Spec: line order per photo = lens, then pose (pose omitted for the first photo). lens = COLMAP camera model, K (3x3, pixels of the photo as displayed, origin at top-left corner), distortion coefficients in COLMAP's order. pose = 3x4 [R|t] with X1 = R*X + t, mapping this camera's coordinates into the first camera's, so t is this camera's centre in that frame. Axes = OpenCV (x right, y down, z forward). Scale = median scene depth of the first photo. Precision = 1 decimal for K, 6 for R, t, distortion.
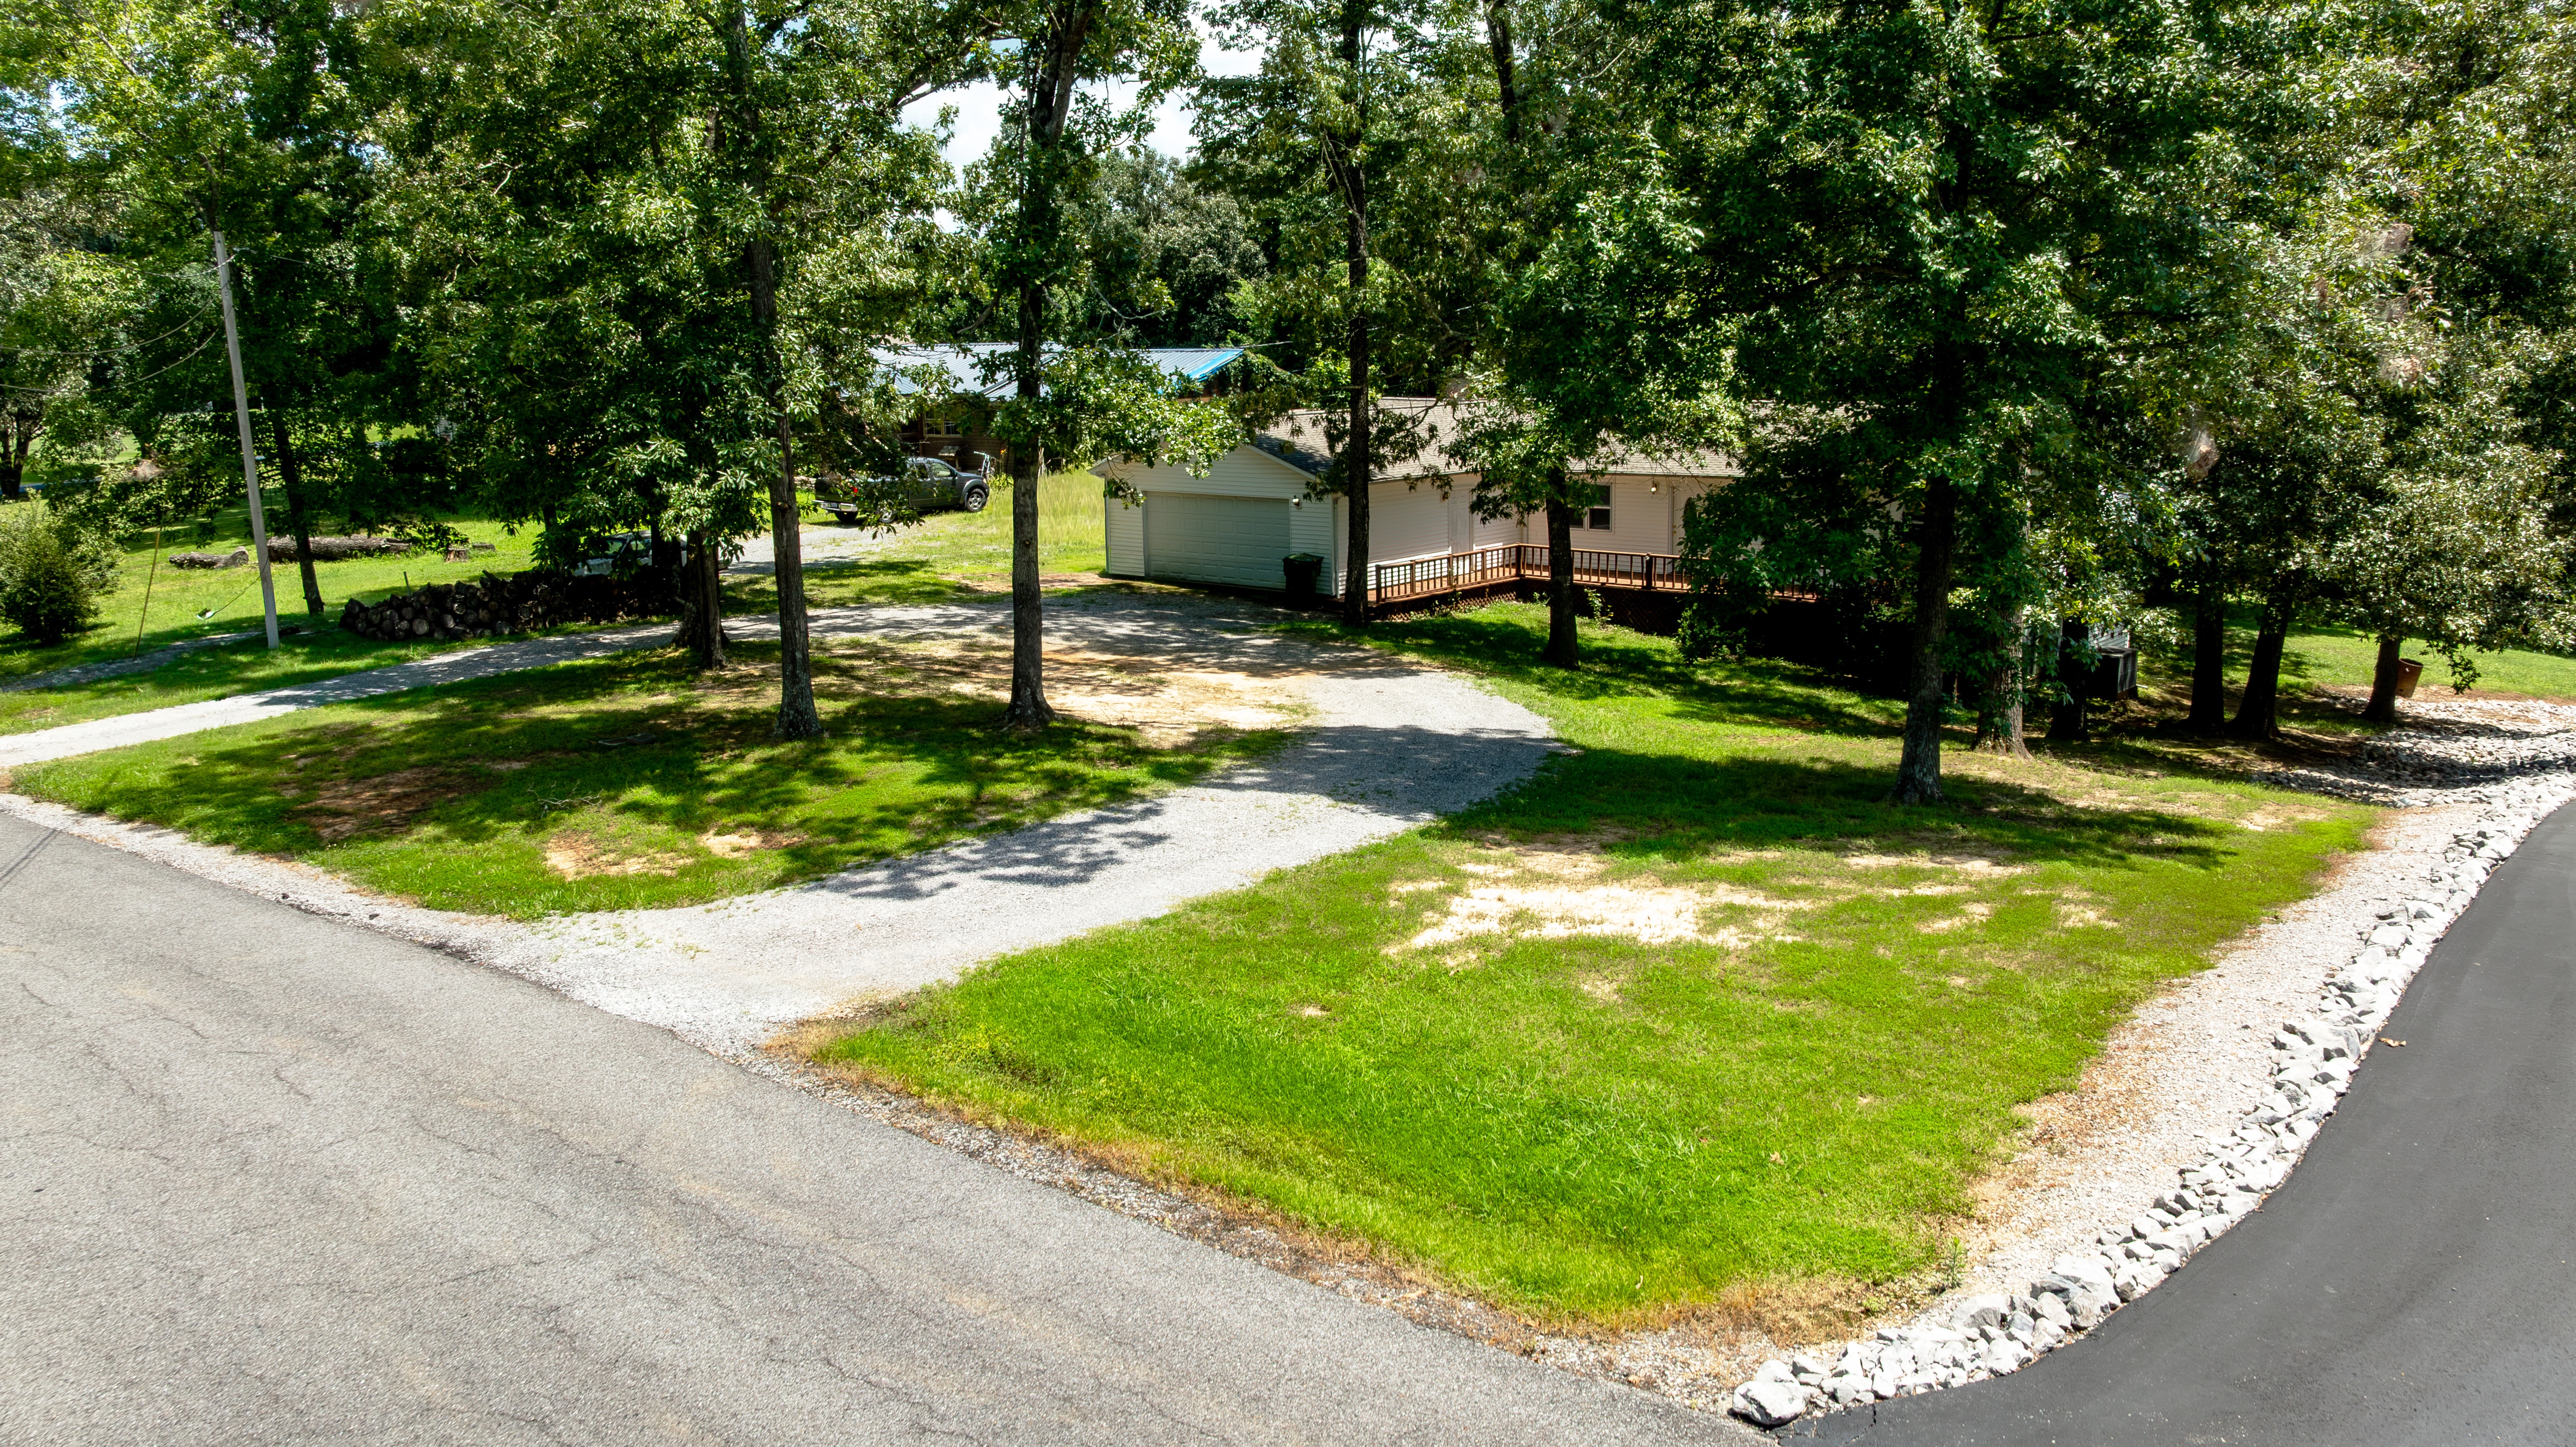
lens RADIAL K [[1857.3, 0, 1288.0], [0, 1857.3, 723.5], [0, 0, 1]] dist [-0.028352, 0.079943]
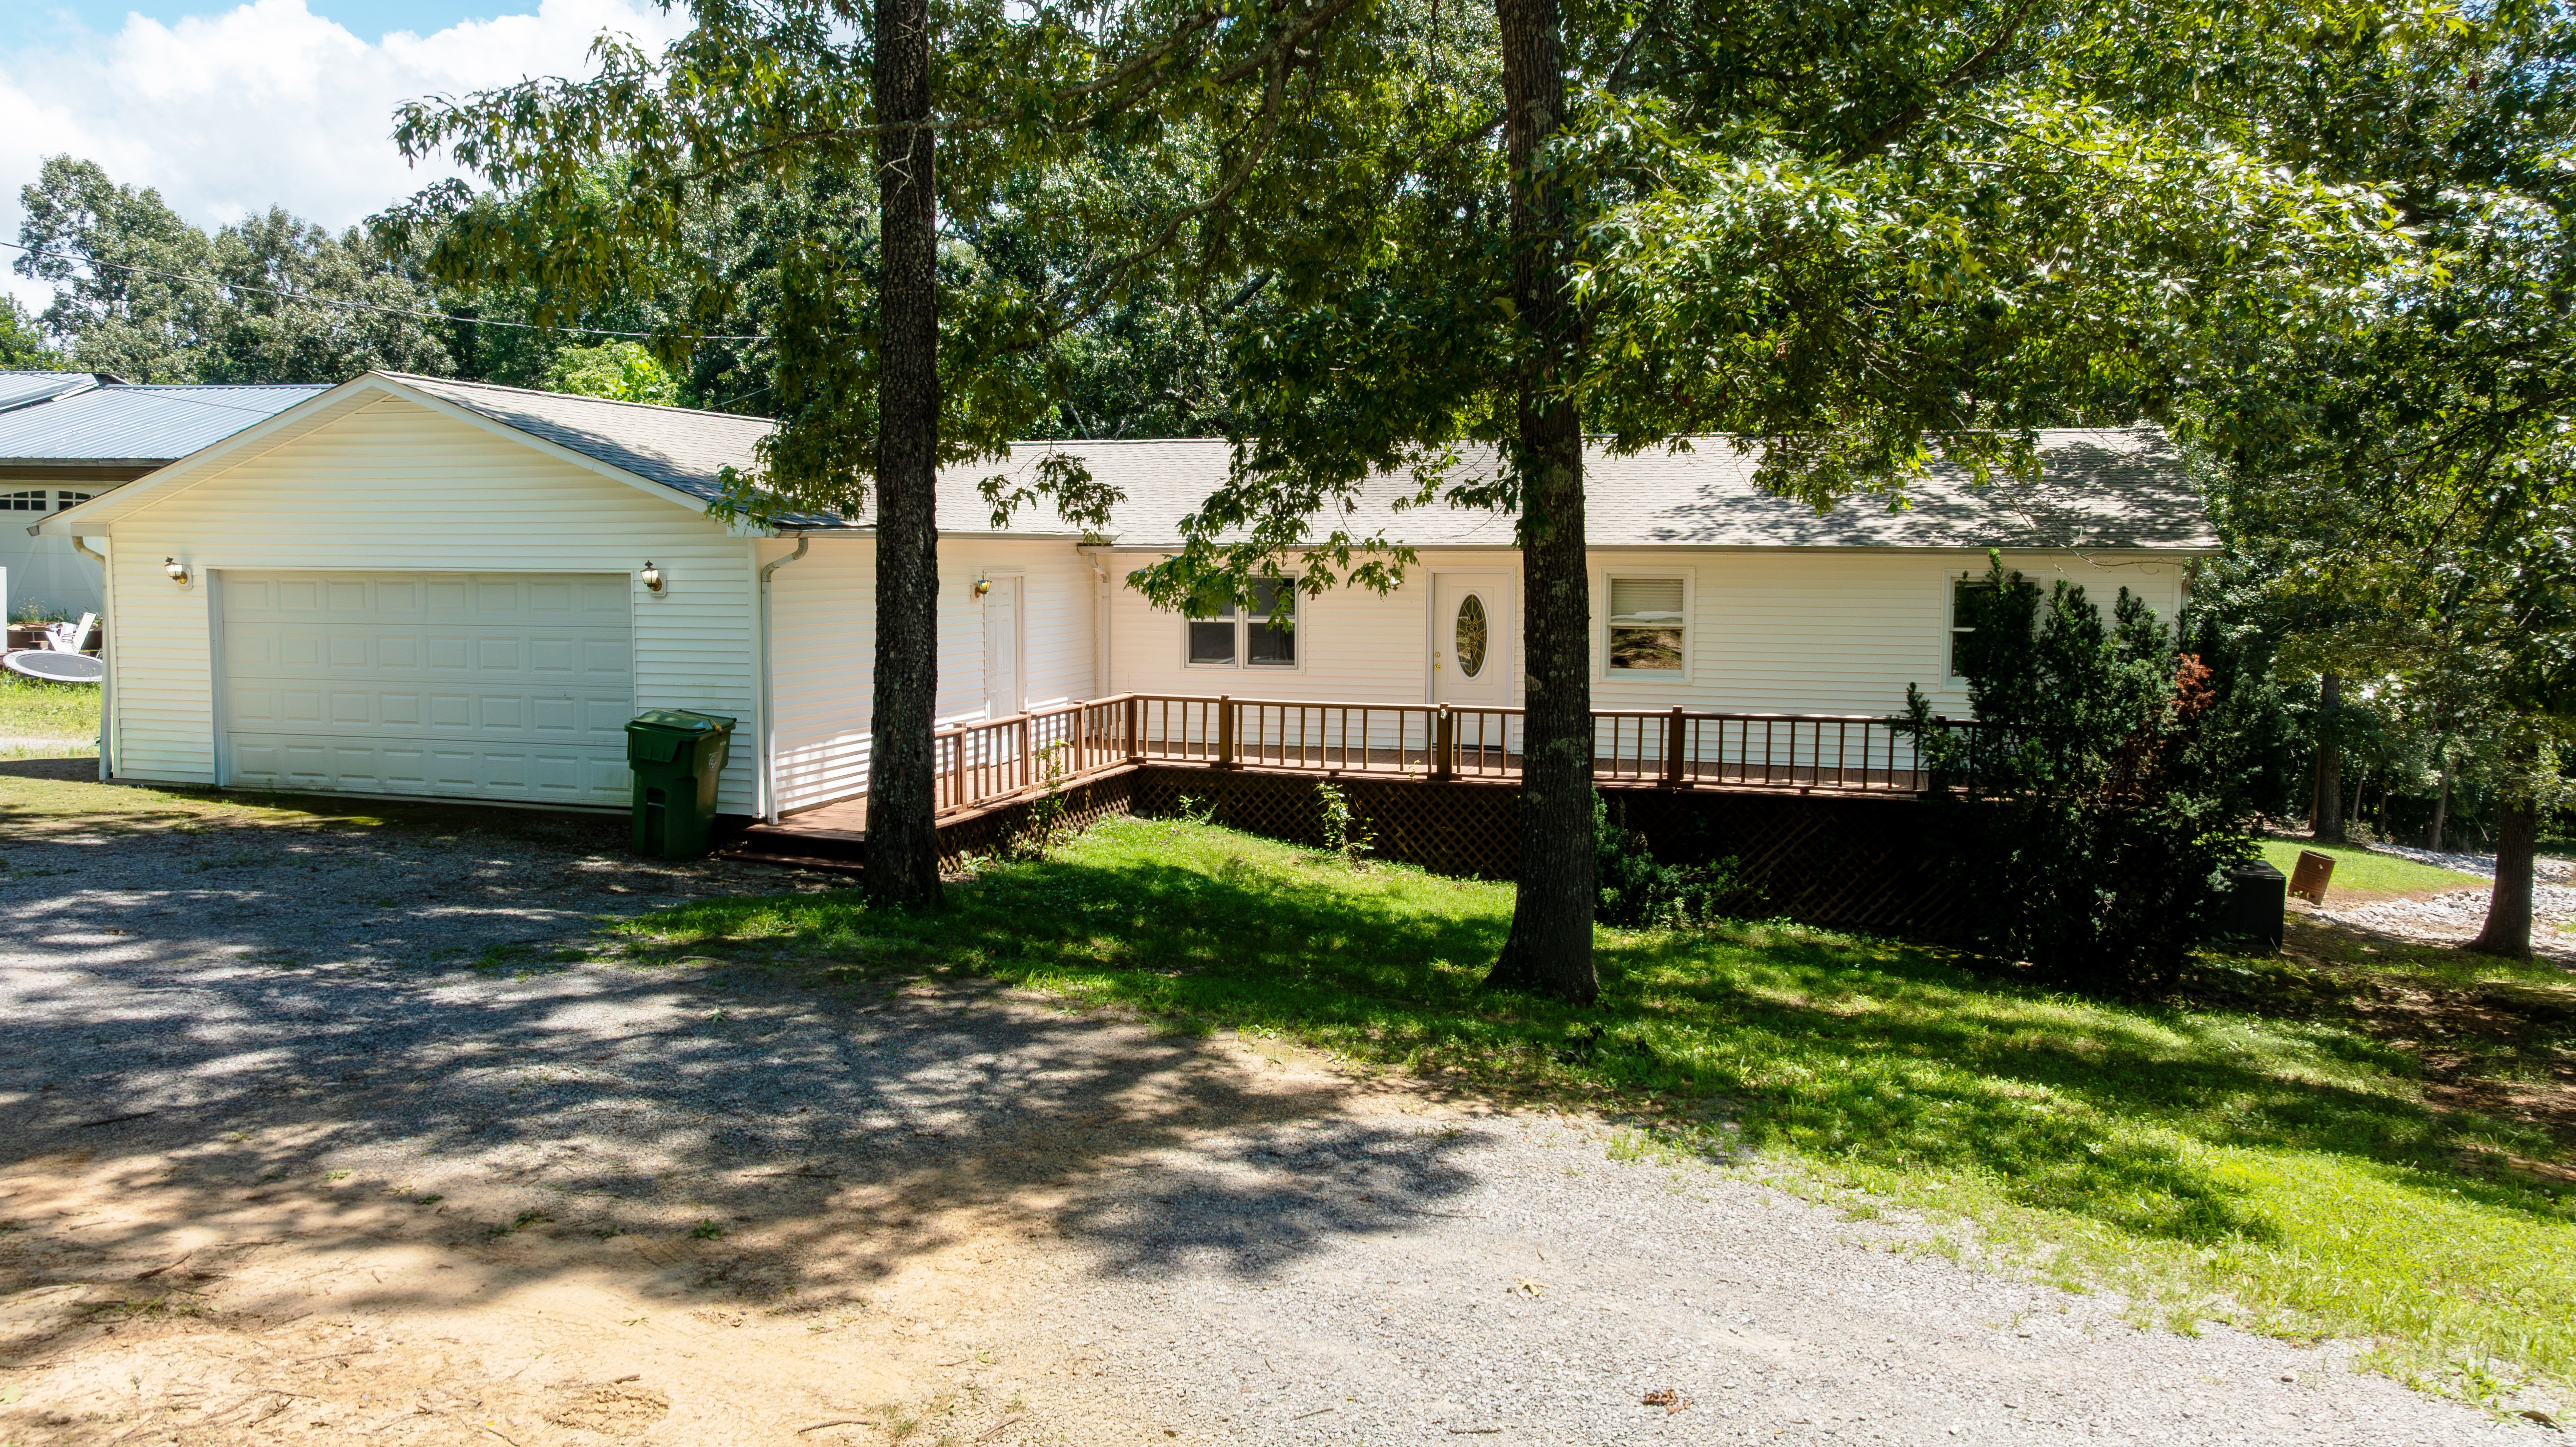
lens RADIAL K [[1831.5, 0, 1288.0], [0, 1831.5, 723.5], [0, 0, 1]] dist [-0.103883, 0.076546]
pose [[0.906246, -0.013878, 0.422522, -0.077345], [0.064226, 0.992379, -0.105160, -0.088297], [-0.417843, 0.122438, 0.900231, 1.300318]]
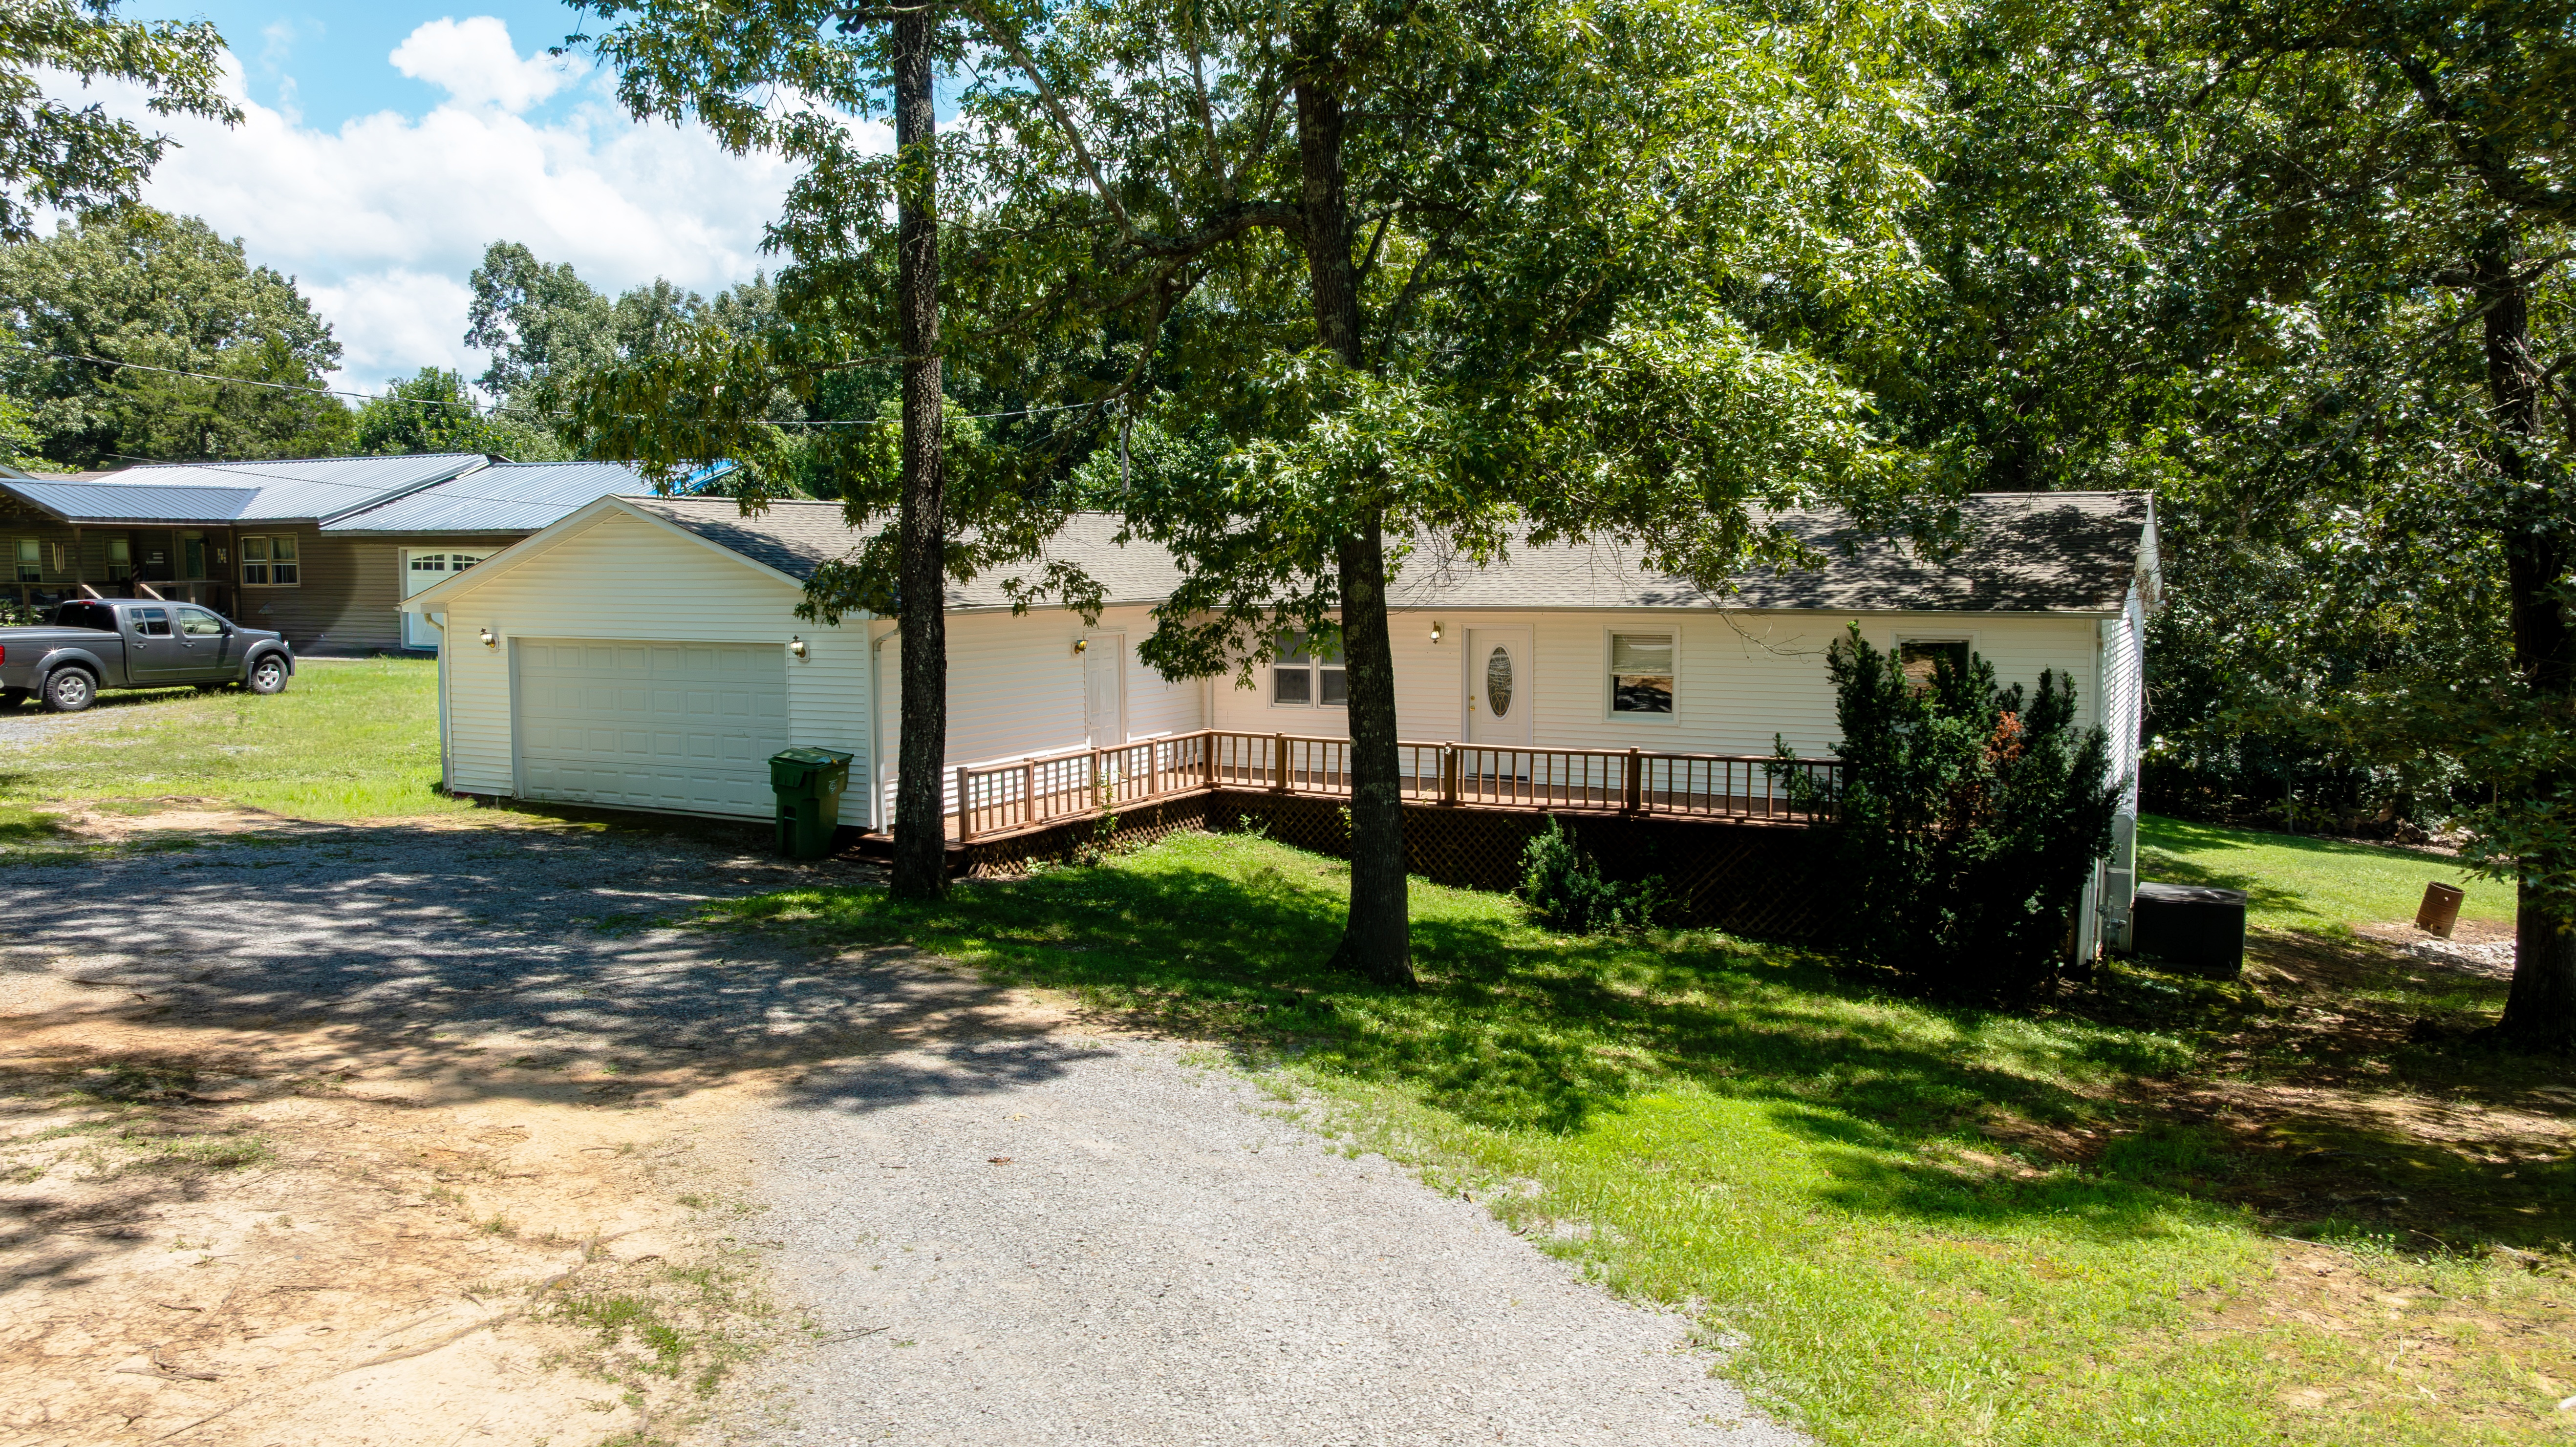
lens RADIAL K [[1808.4, 0, 1290.9], [0, 1808.4, 783.3], [0, 0, 1]] dist [-0.100943, -0.000162]
pose [[0.971816, -0.014573, 0.235290, 0.041311], [0.034961, 0.995960, -0.082714, -0.077380], [-0.233134, 0.088608, 0.968399, 1.043021]]
